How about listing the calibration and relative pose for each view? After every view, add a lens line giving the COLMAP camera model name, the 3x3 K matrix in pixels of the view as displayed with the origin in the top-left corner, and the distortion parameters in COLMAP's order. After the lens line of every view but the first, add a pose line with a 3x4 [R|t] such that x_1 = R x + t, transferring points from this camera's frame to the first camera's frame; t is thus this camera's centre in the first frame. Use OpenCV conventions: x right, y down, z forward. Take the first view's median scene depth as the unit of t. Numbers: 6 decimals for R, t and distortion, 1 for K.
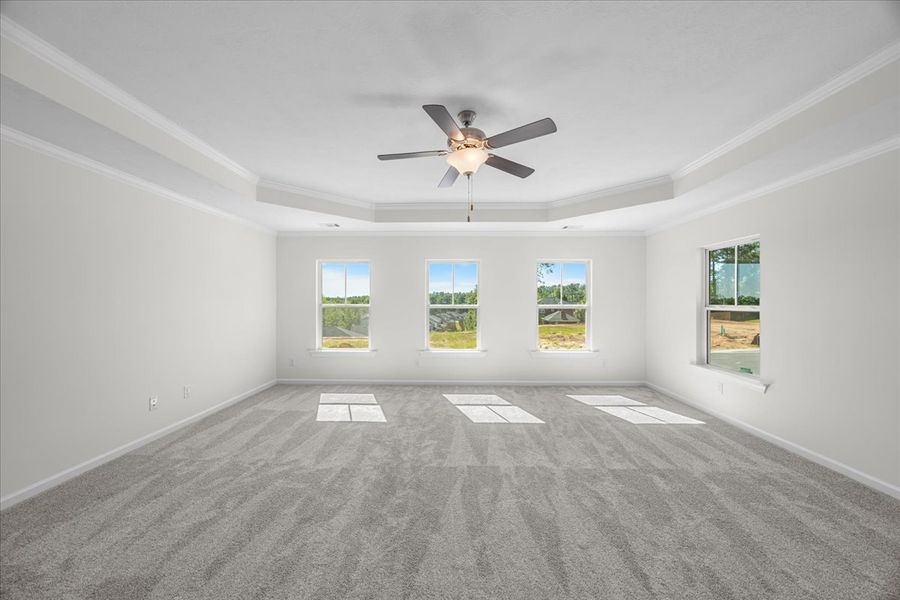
lens RADIAL K [[341.2, 0, 450.0], [0, 341.2, 300.0], [0, 0, 1]] dist [-0.002254, -0.000170]
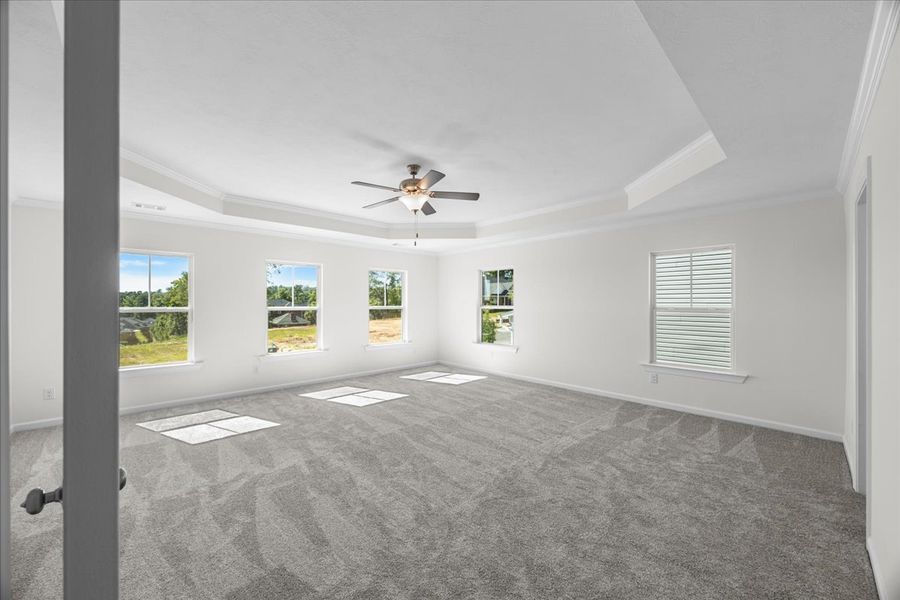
lens RADIAL K [[341.2, 0, 450.0], [0, 341.2, 300.0], [0, 0, 1]] dist [-0.002254, -0.000170]
pose [[0.717839, 0.004238, 0.696196, -0.542116], [-0.000955, 0.999987, -0.005102, -0.001737], [-0.696209, 0.002997, 0.717833, -0.055654]]
